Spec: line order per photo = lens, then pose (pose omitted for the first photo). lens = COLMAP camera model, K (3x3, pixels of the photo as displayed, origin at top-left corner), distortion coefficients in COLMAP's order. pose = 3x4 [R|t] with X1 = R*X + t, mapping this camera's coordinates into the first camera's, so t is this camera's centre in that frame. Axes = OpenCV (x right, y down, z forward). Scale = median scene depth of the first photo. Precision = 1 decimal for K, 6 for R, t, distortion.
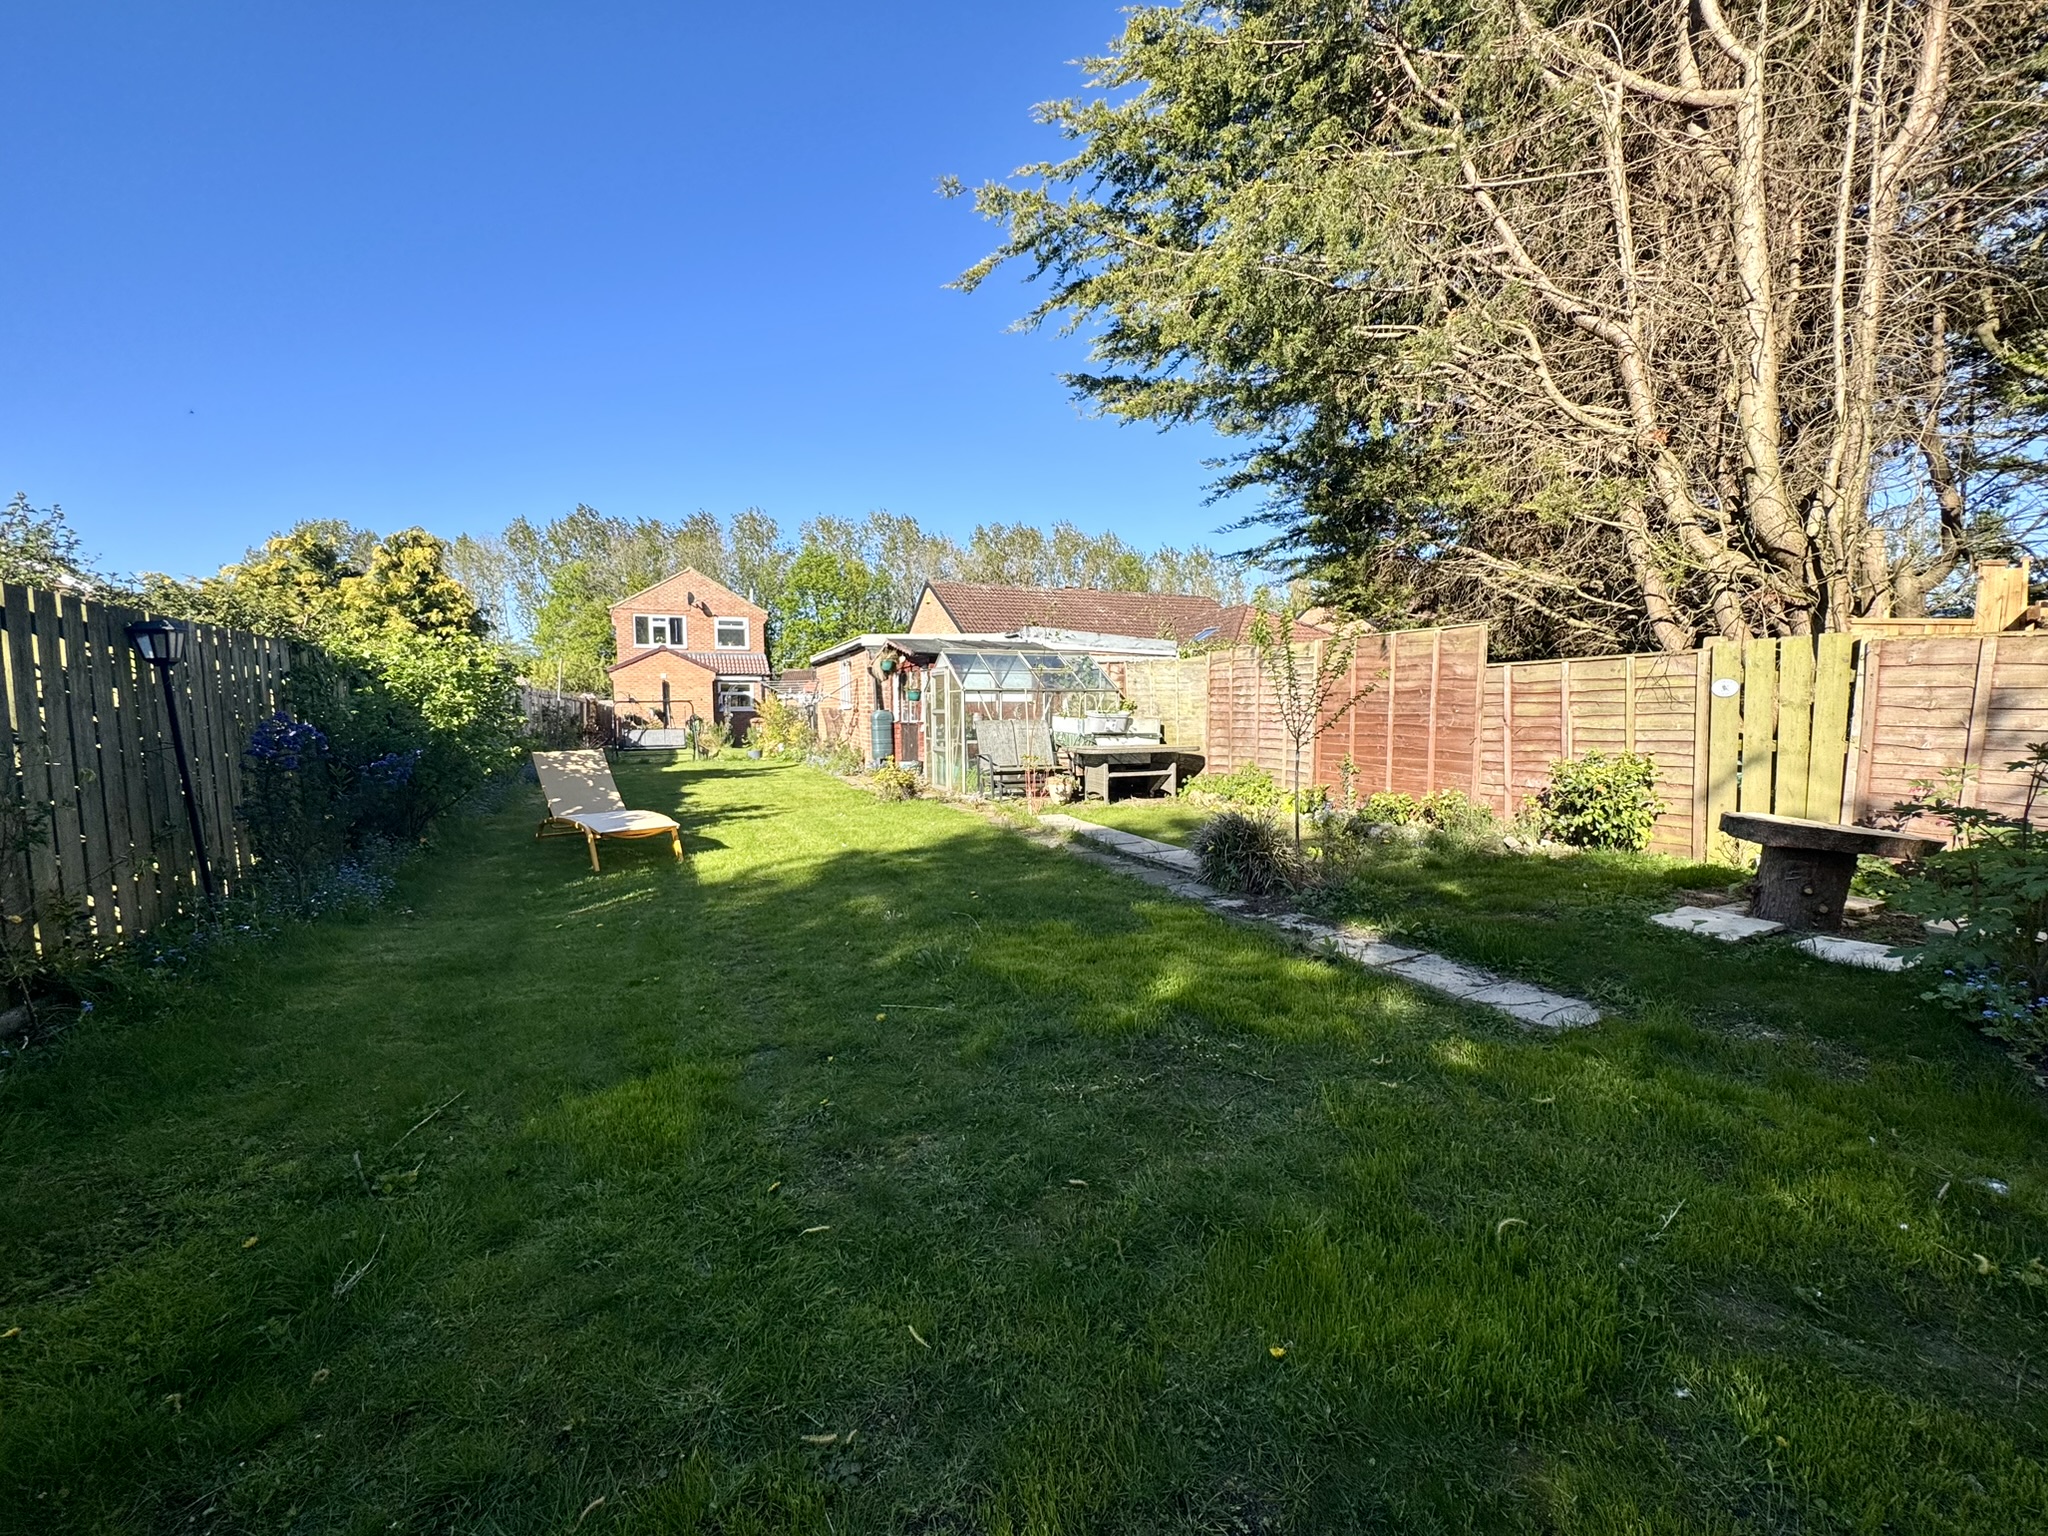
lens RADIAL K [[846.4, 0, 1024.0], [0, 846.4, 768.0], [0, 0, 1]] dist [-0.007385, 0.002248]
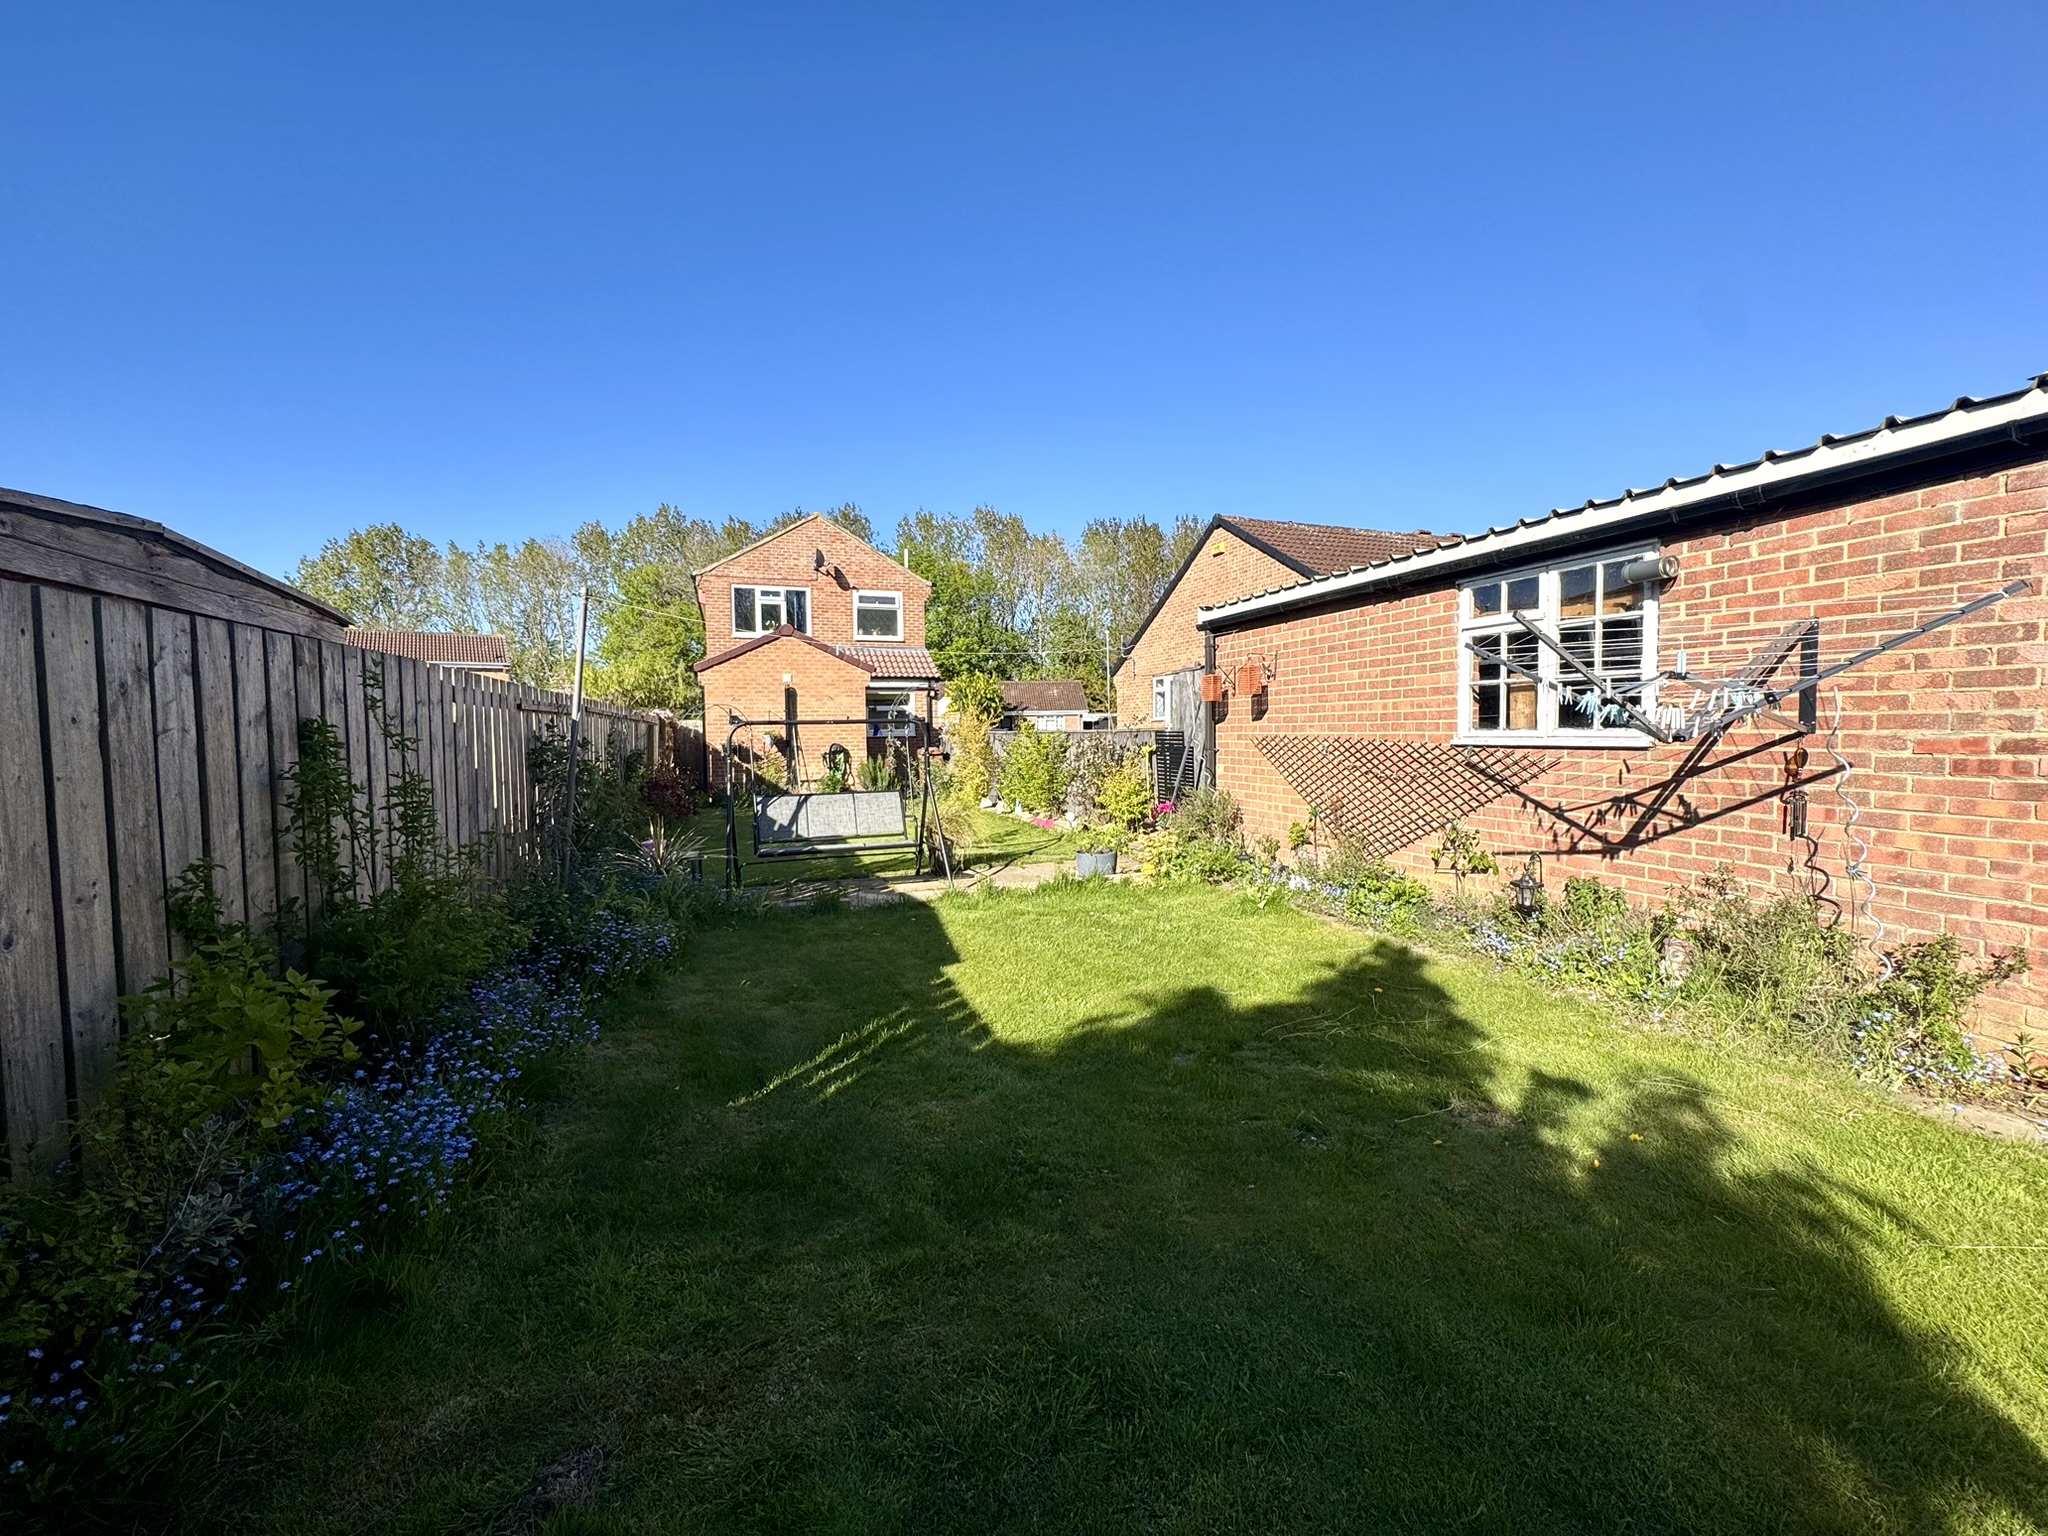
lens RADIAL K [[846.4, 0, 1024.0], [0, 846.4, 768.0], [0, 0, 1]] dist [-0.007385, 0.002248]
pose [[0.997554, -0.001423, -0.069885, -0.195795], [-0.000123, 0.999756, -0.022103, -0.029727], [0.069899, 0.022057, 0.997310, 0.378062]]
